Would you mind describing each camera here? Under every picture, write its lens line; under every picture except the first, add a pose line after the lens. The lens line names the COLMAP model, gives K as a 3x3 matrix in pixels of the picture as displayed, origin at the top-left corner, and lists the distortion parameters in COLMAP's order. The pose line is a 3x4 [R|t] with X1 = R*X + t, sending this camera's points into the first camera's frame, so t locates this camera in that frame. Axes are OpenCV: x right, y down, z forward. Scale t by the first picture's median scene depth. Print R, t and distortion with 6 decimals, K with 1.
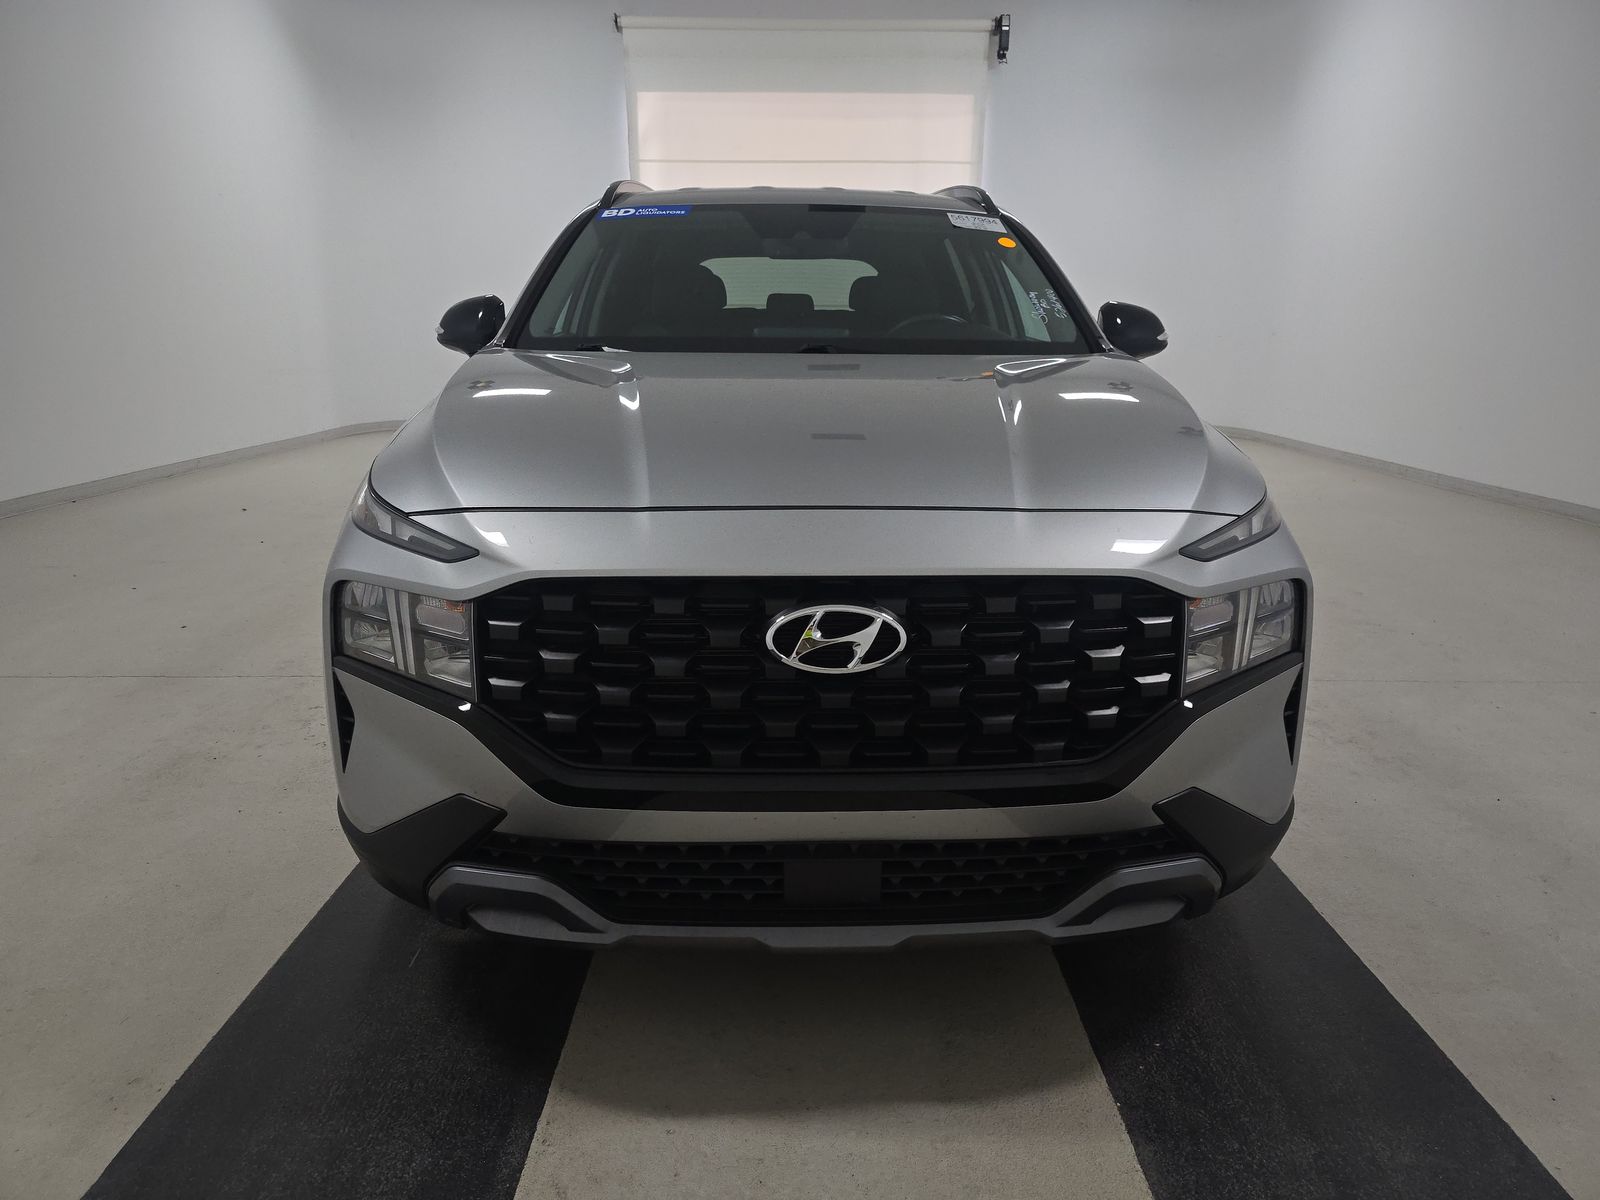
lens RADIAL K [[1067.7, 0, 800.0], [0, 1067.7, 600.0], [0, 0, 1]] dist [0.002686, 0.000100]
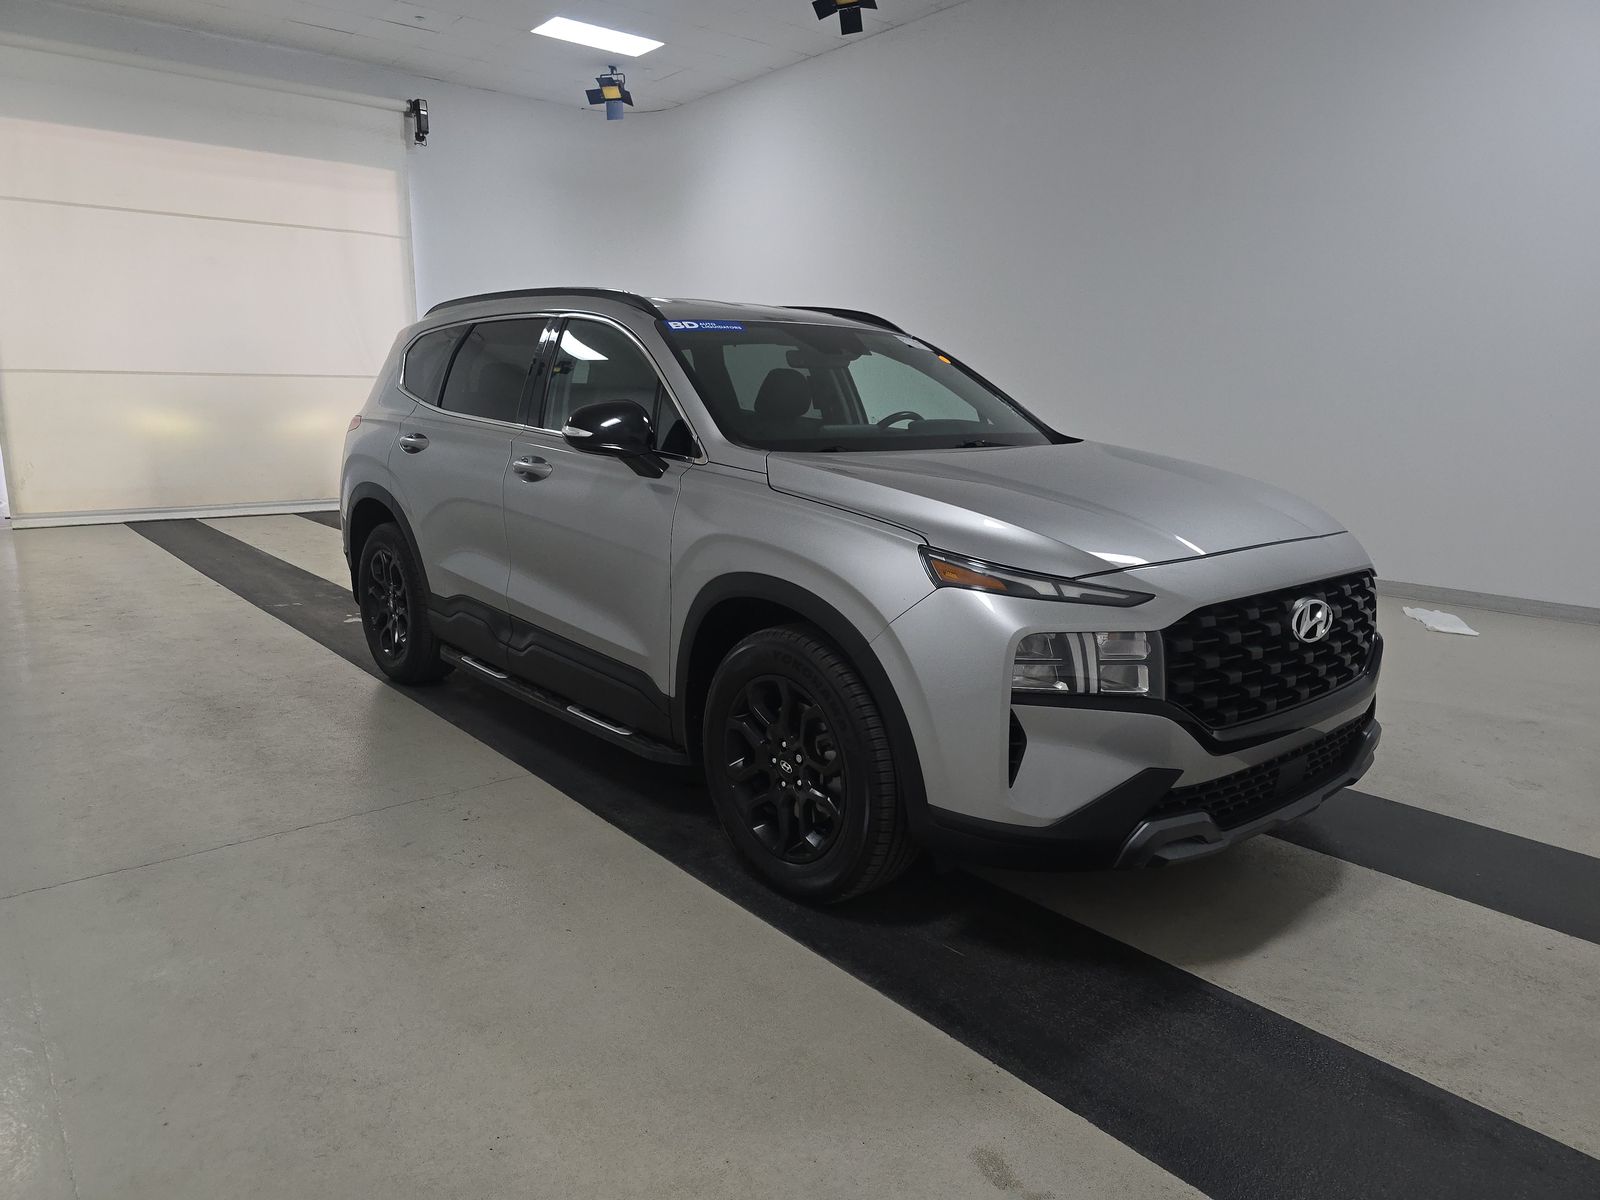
lens RADIAL K [[1081.5, 0, 800.0], [0, 1081.5, 600.0], [0, 0, 1]] dist [0.005589, -0.003824]
pose [[0.781514, -0.114008, 0.613382, -0.735272], [0.151406, 0.988429, -0.009190, -0.046004], [-0.605237, 0.100052, 0.789733, 0.058534]]
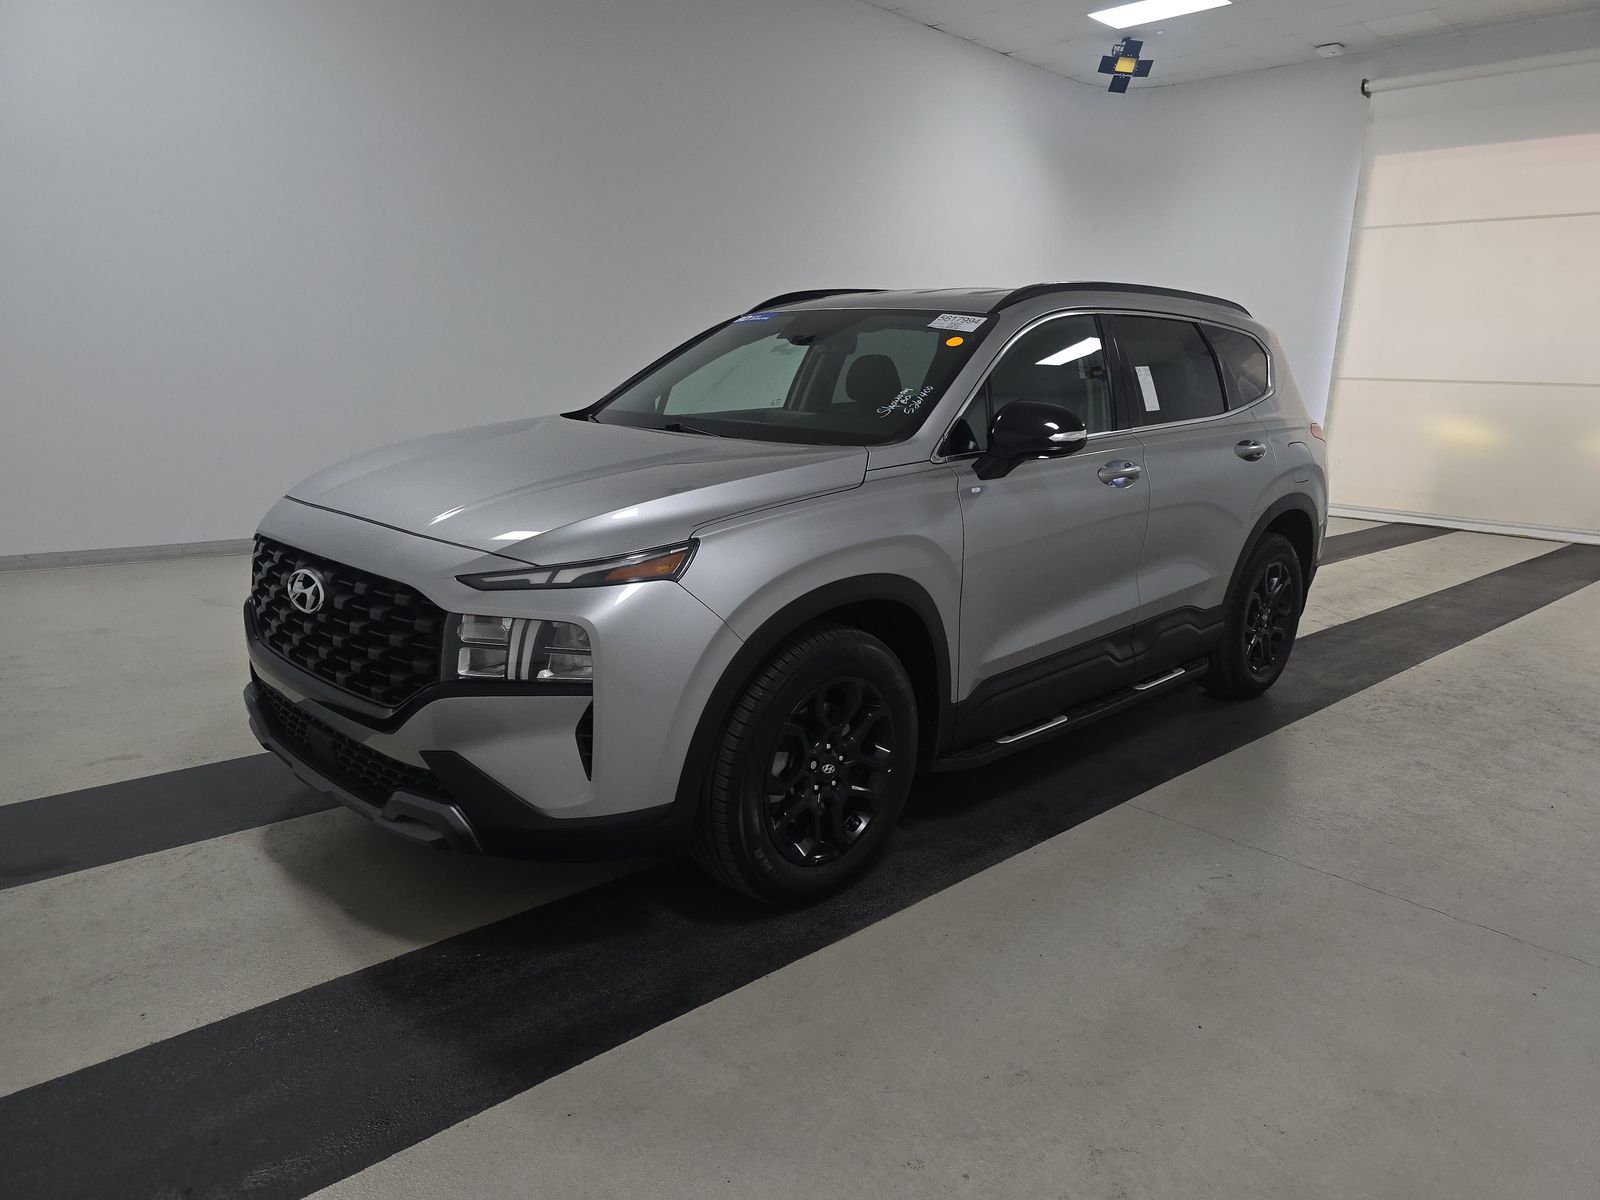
lens RADIAL K [[1073.8, 0, 800.0], [0, 1073.8, 600.0], [0, 0, 1]] dist [0.002005, -0.004492]
pose [[0.690722, 0.166588, -0.703670, 0.788808], [-0.208449, 0.977665, 0.026840, -0.073140], [0.692425, 0.128140, 0.710020, 0.144817]]
